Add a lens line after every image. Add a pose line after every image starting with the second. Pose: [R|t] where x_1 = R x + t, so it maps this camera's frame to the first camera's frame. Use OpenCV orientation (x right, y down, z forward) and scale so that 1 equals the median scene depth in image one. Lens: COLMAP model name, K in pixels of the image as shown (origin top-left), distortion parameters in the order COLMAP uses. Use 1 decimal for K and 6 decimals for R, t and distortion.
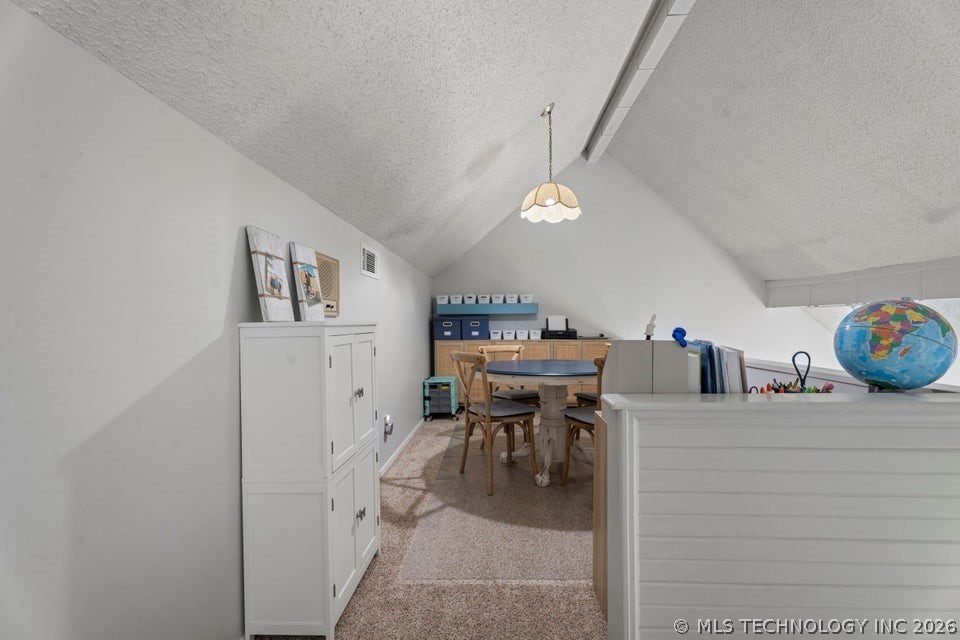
lens RADIAL K [[425.2, 0, 480.1], [0, 425.2, 323.7], [0, 0, 1]] dist [0.004912, -0.002791]
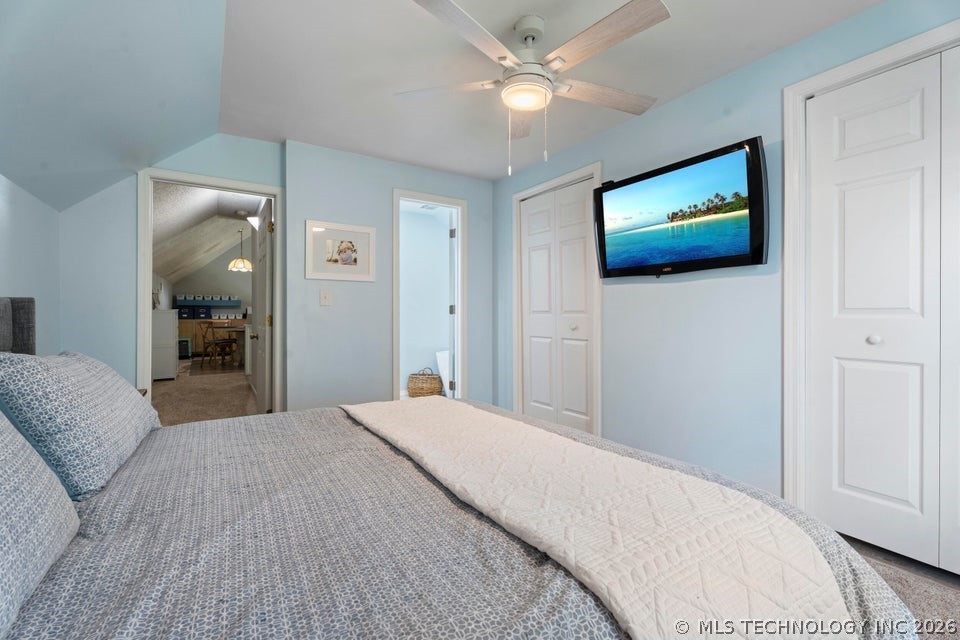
lens RADIAL K [[425.2, 0, 480.4], [0, 425.2, 315.8], [0, 0, 1]] dist [0.004912, -0.002791]
pose [[0.819975, 0.001829, 0.572397, -0.082065], [-0.004389, 0.999986, 0.003092, 0.011988], [-0.572383, -0.005047, 0.819971, -1.258616]]
